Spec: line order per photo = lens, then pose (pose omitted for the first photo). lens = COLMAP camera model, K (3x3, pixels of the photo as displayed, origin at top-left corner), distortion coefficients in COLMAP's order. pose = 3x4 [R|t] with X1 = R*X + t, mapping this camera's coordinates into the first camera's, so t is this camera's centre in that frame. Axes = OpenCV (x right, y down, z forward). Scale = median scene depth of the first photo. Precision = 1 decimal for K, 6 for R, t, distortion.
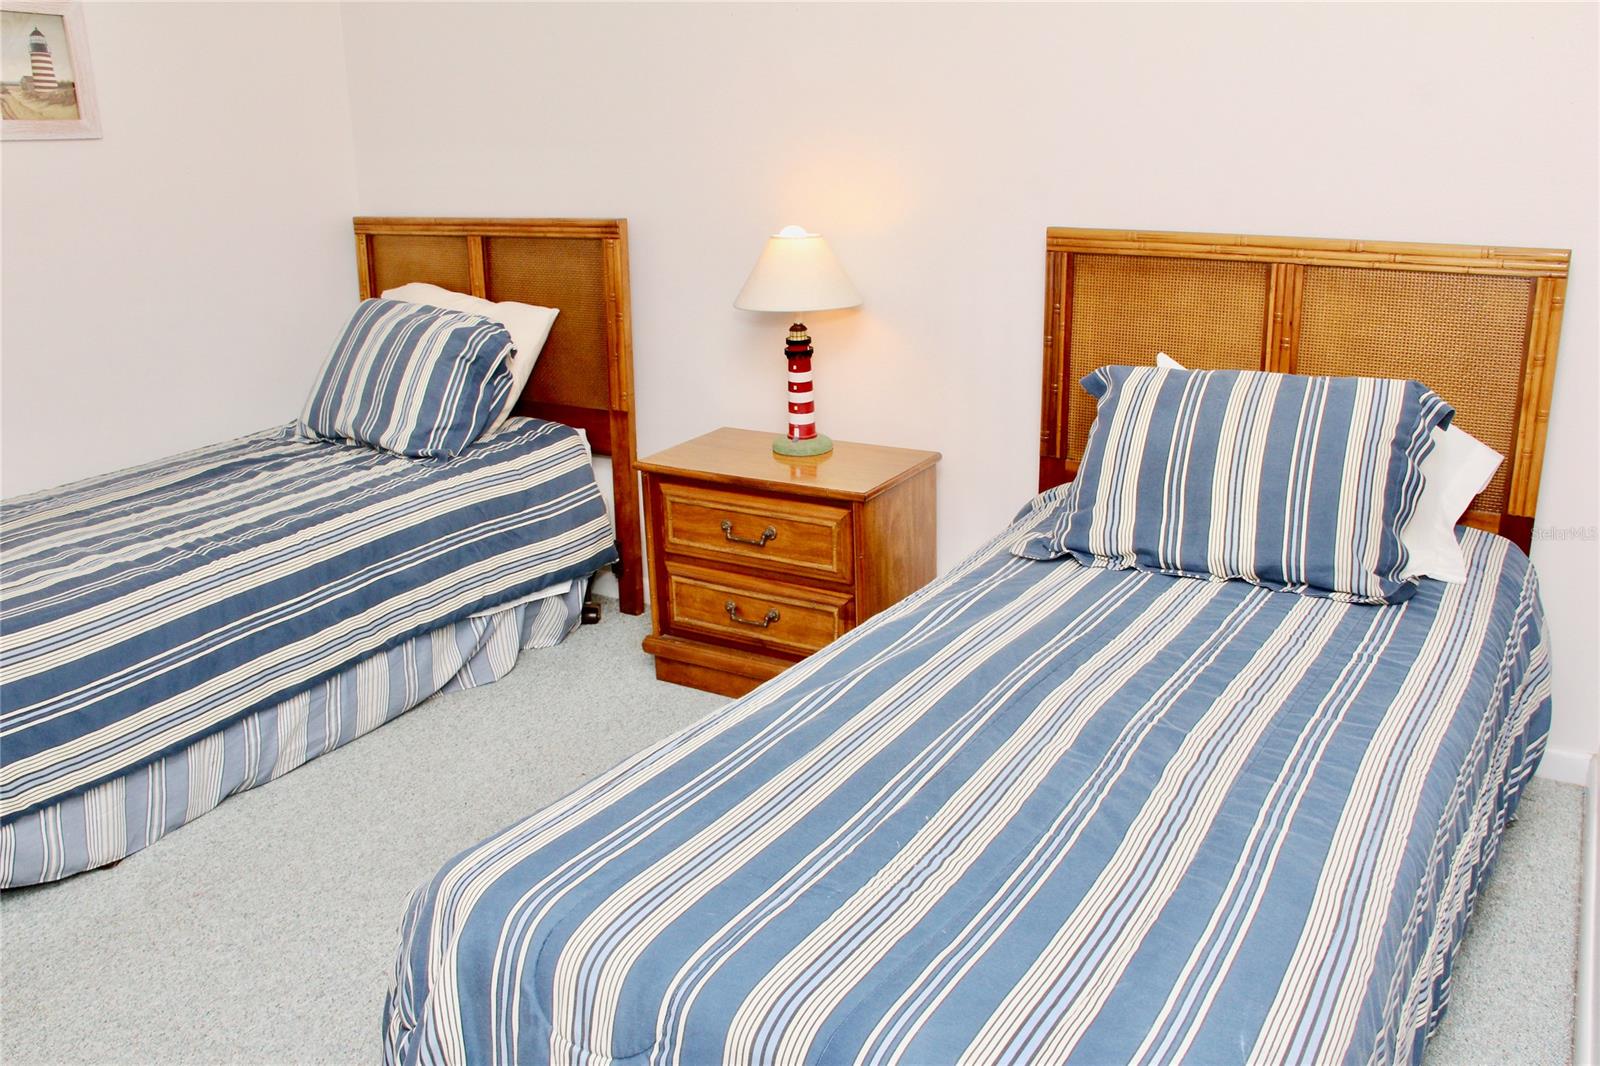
lens RADIAL K [[1339.4, 0, 817.5], [0, 1339.4, 535.4], [0, 0, 1]] dist [-0.208237, 0.199461]
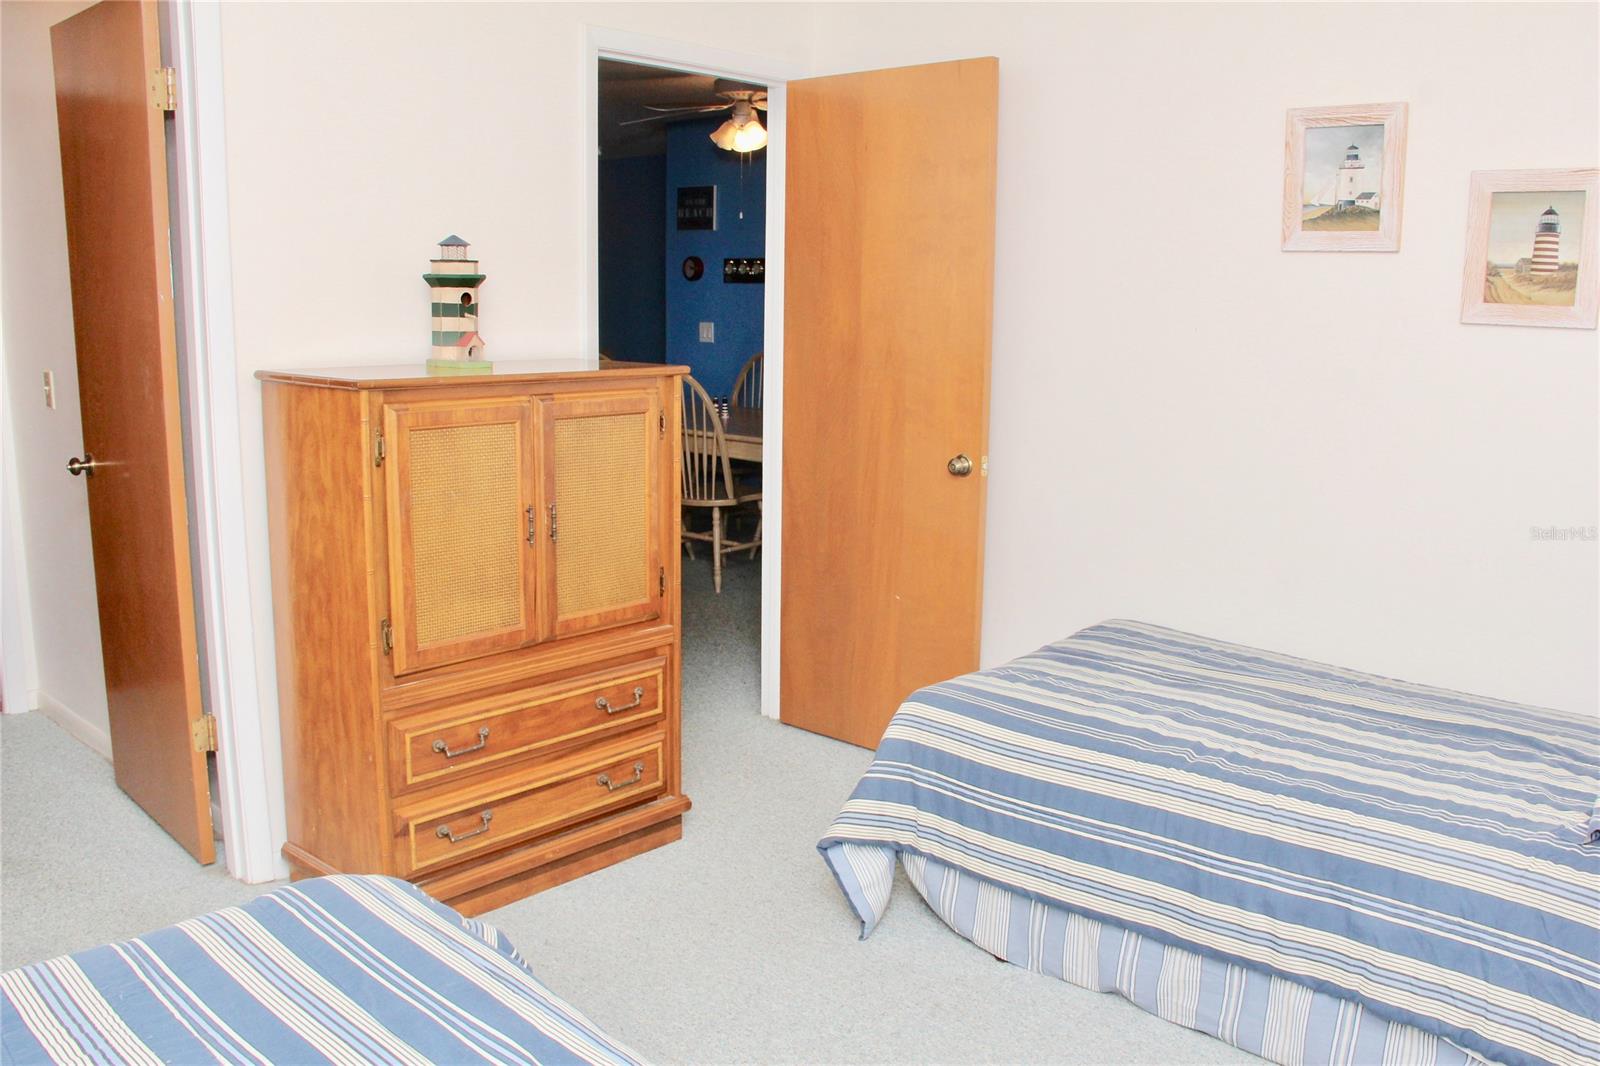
lens RADIAL K [[1339.4, 0, 817.5], [0, 1339.4, 535.4], [0, 0, 1]] dist [-0.208237, 0.199461]
pose [[-0.191613, 0.193047, -0.962298, 0.404390], [-0.313766, 0.916964, 0.246429, -0.253156], [0.929965, 0.349155, -0.115131, 0.722557]]
